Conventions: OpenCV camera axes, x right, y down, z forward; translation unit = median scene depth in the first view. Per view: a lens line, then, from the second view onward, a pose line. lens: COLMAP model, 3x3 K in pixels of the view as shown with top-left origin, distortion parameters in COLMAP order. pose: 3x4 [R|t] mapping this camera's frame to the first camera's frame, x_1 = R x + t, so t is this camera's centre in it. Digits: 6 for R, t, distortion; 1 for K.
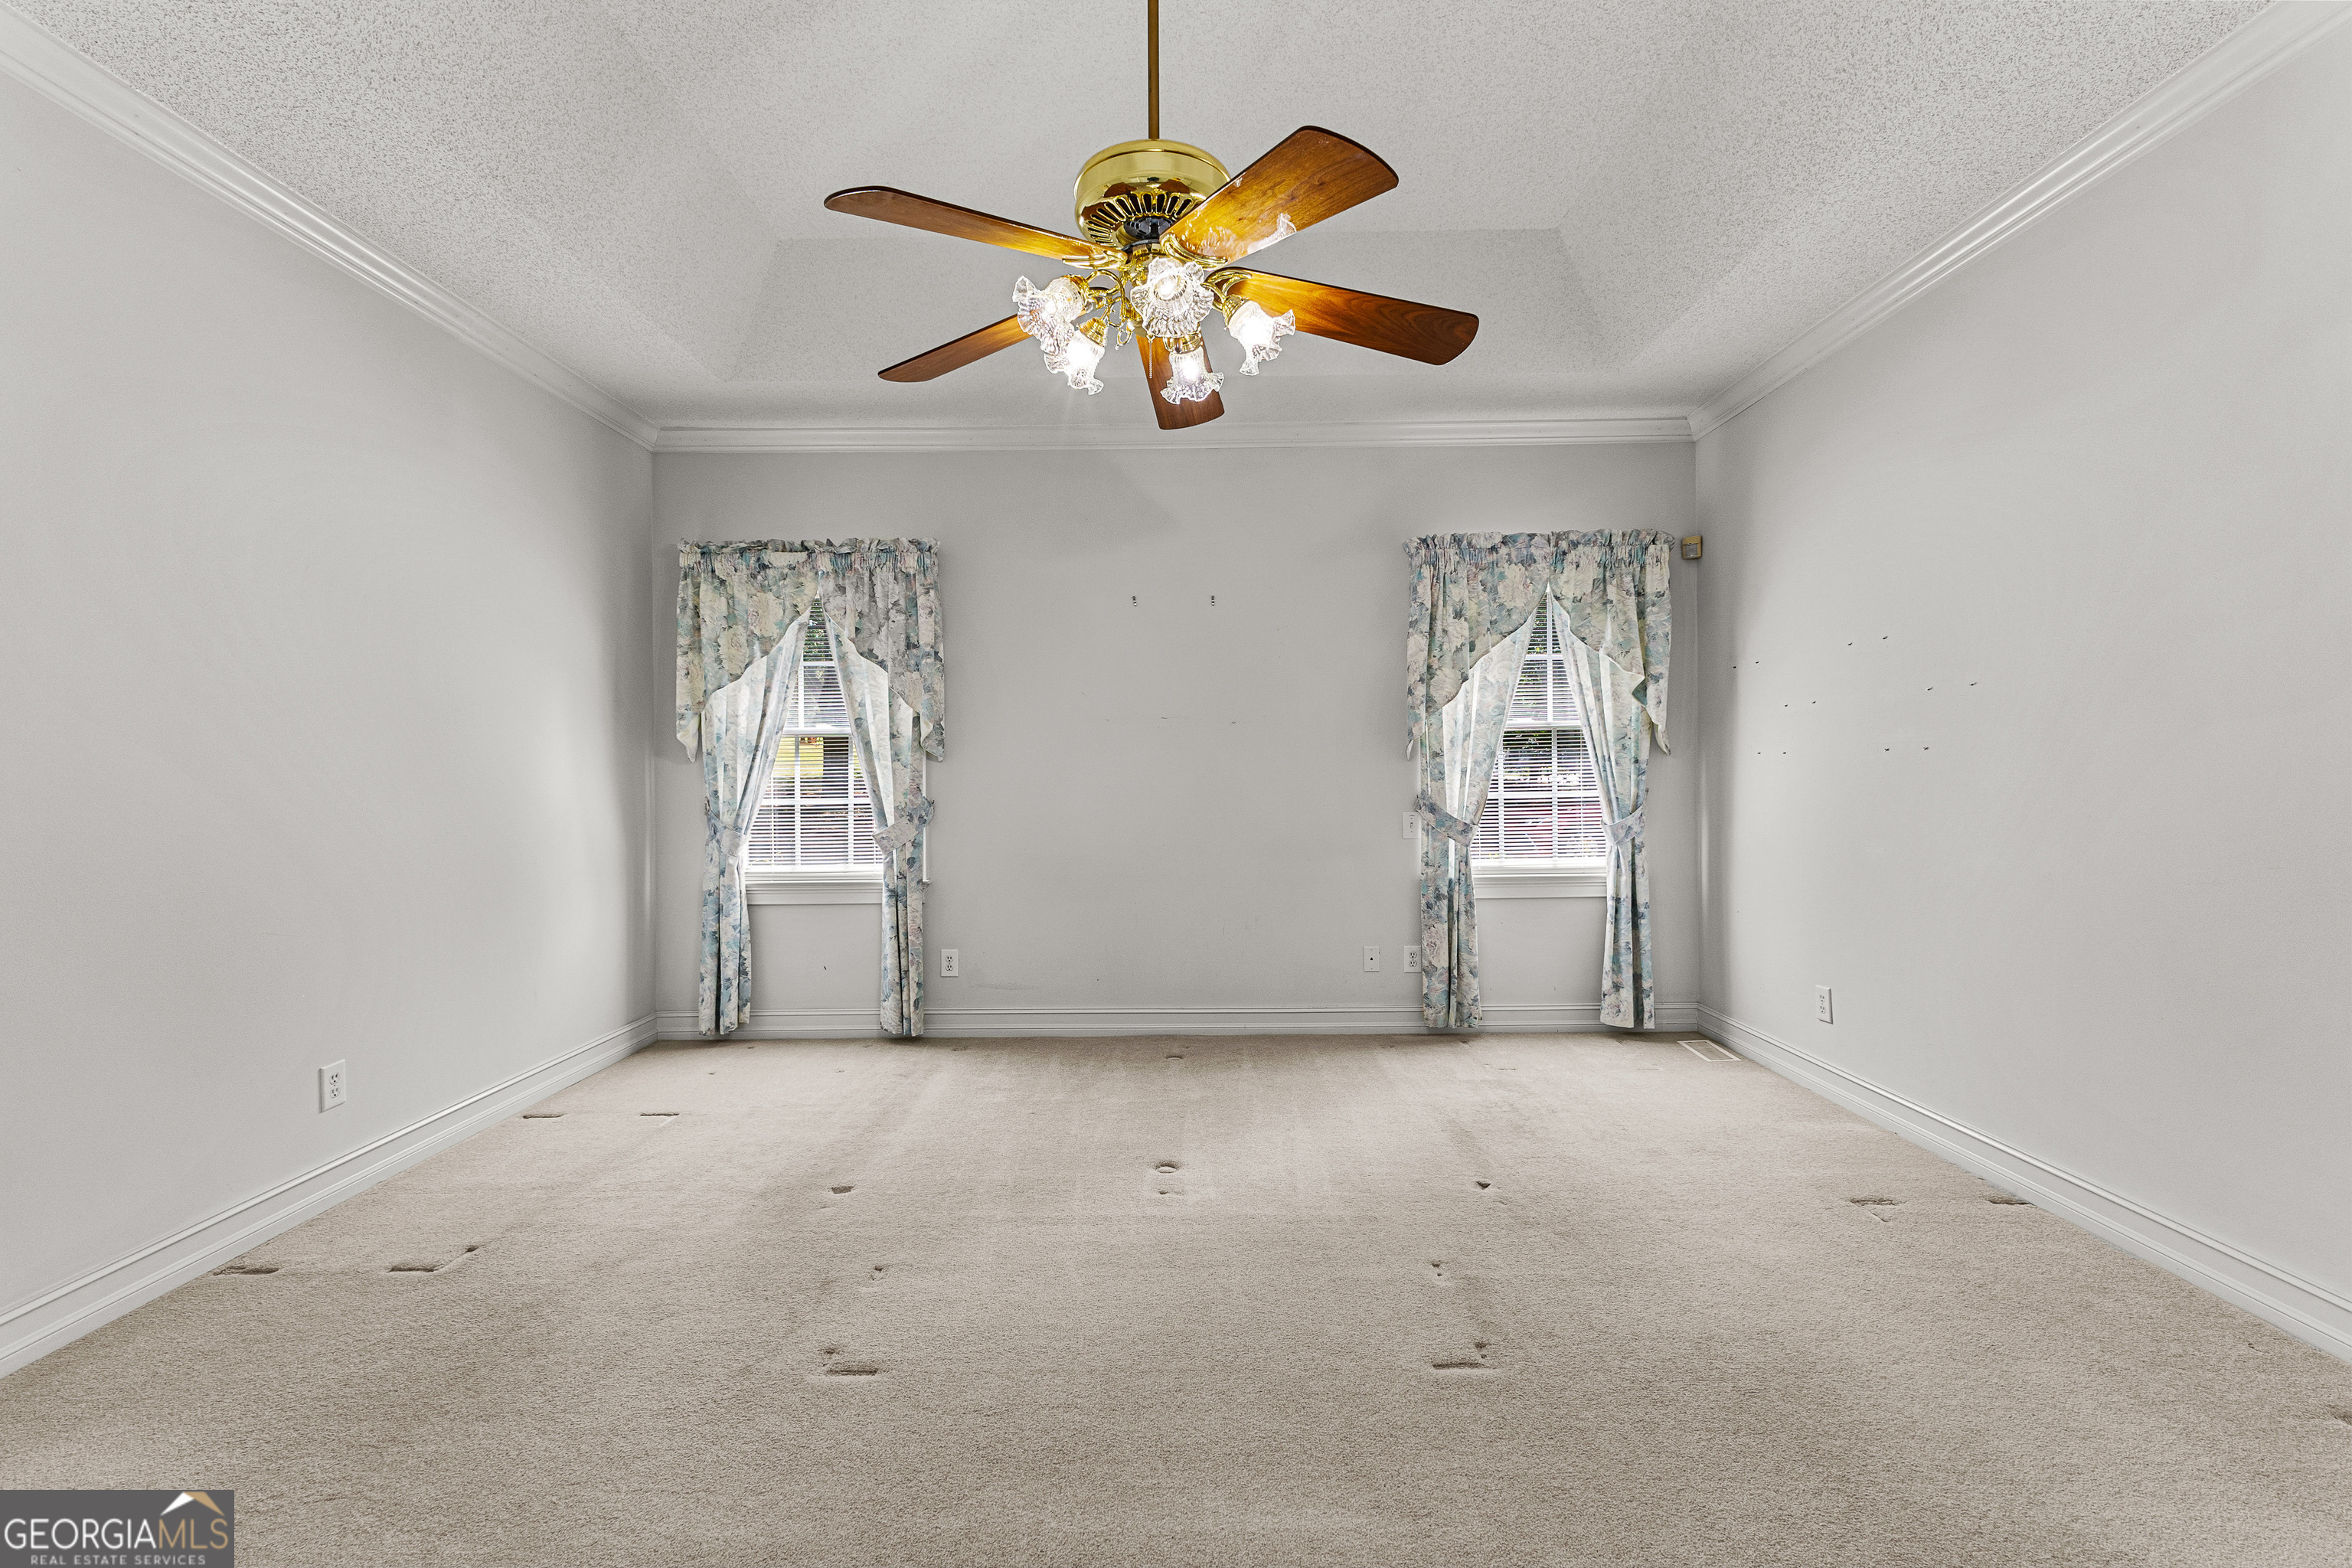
lens RADIAL K [[1014.2, 0, 1188.0], [0, 1014.2, 776.7], [0, 0, 1]] dist [0.010750, 0.000242]
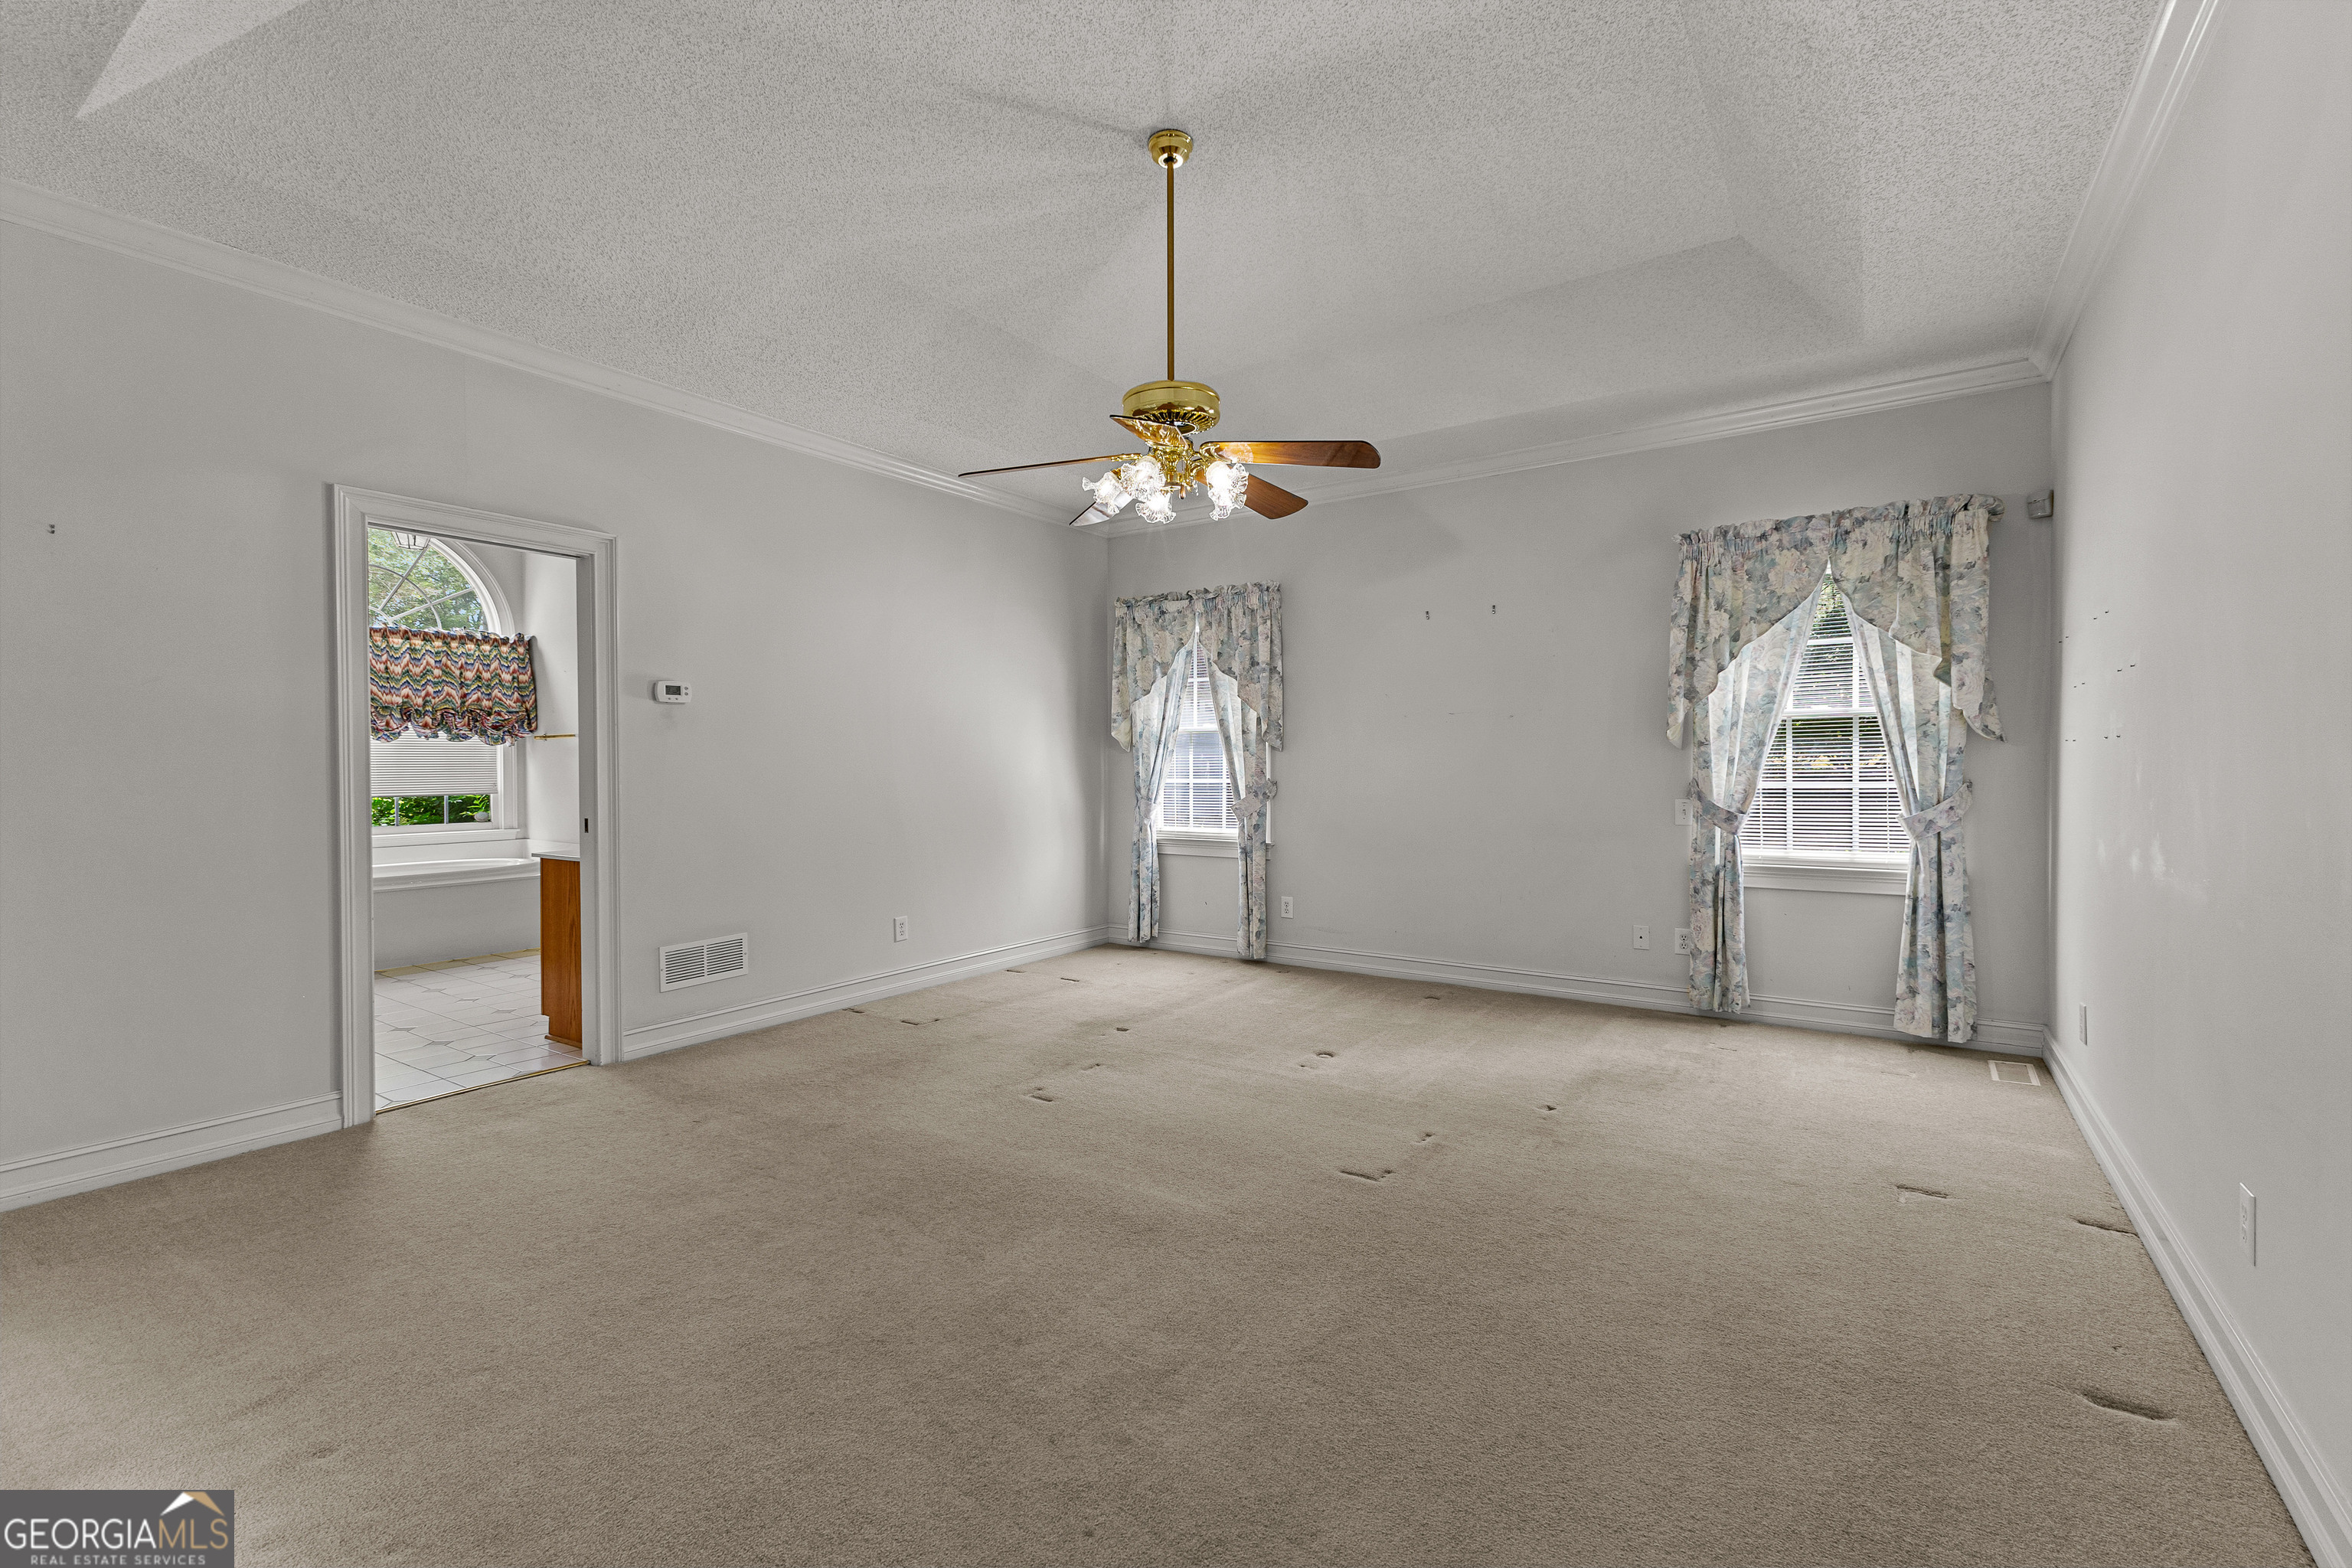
lens RADIAL K [[1014.2, 0, 1188.0], [0, 1014.2, 776.7], [0, 0, 1]] dist [0.010750, 0.000242]
pose [[0.830209, 0.012389, -0.557315, 0.391165], [-0.004647, 0.999872, 0.015304, -0.001700], [0.557433, -0.010116, 0.830160, -0.144458]]
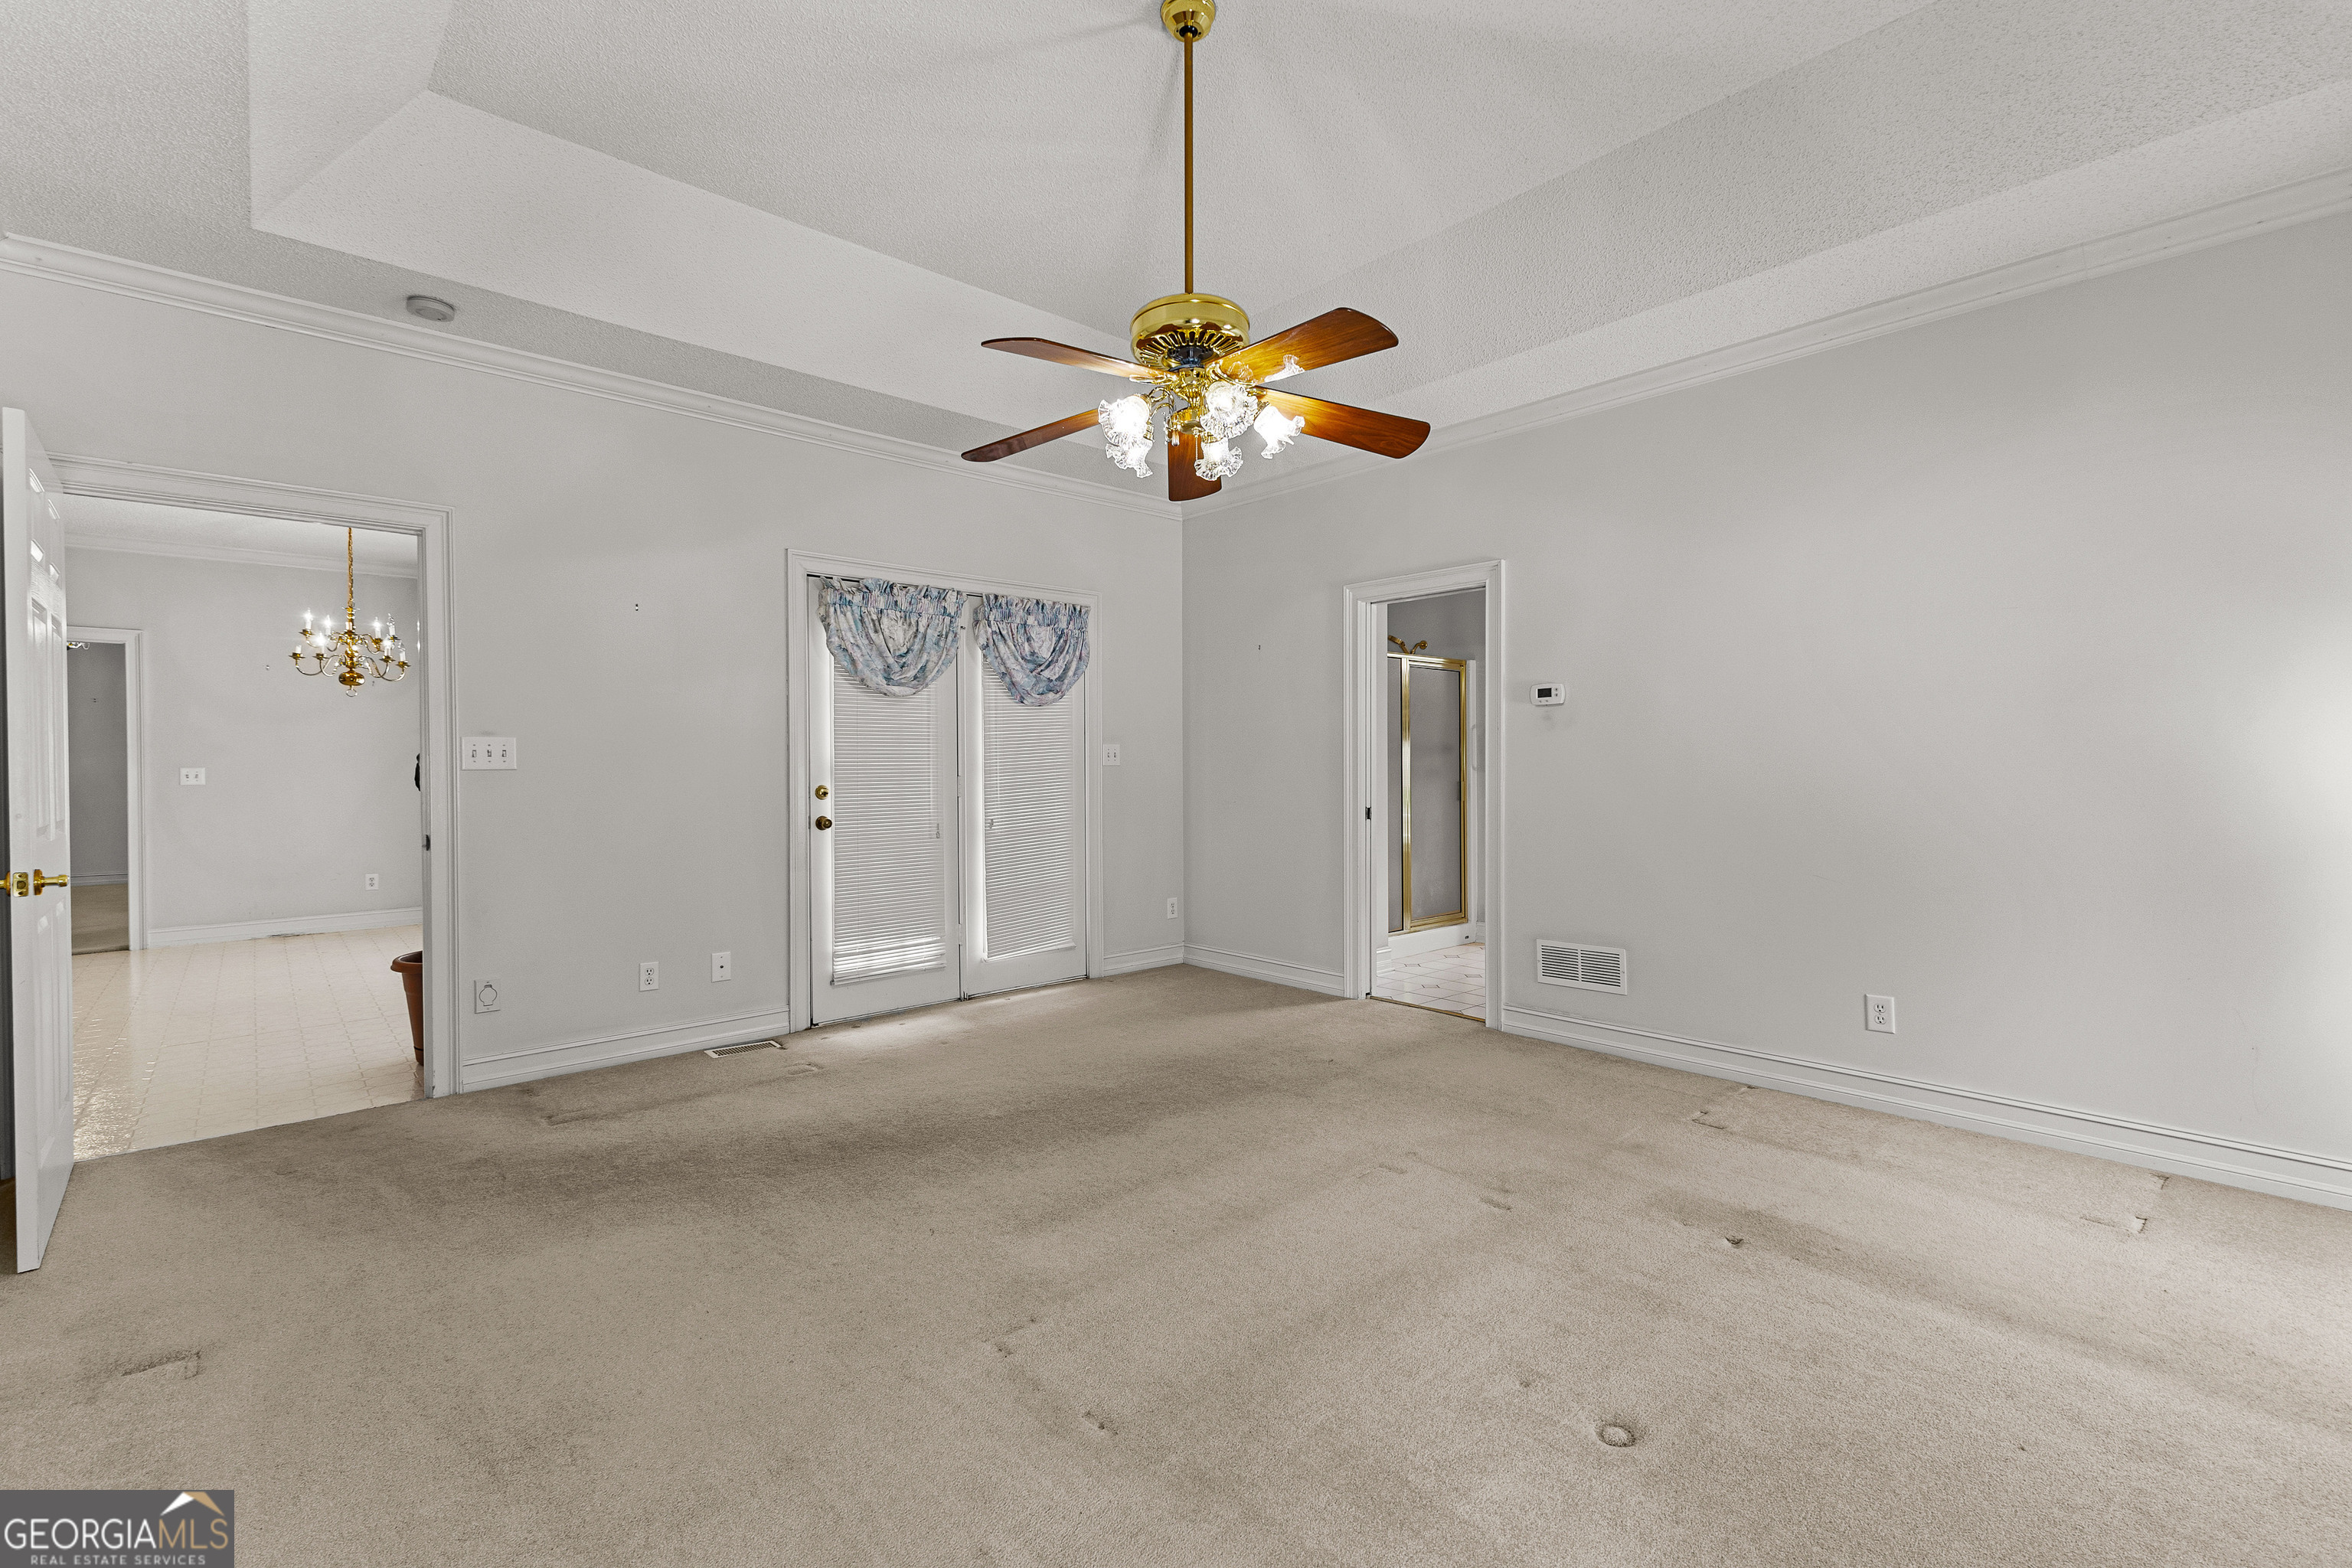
lens RADIAL K [[1014.2, 0, 1188.0], [0, 1014.2, 776.7], [0, 0, 1]] dist [0.010750, 0.000242]
pose [[-0.724755, 0.016999, -0.688797, 0.384174], [0.004375, 0.999789, 0.020071, -0.006001], [0.688993, 0.011533, -0.724676, 0.847246]]
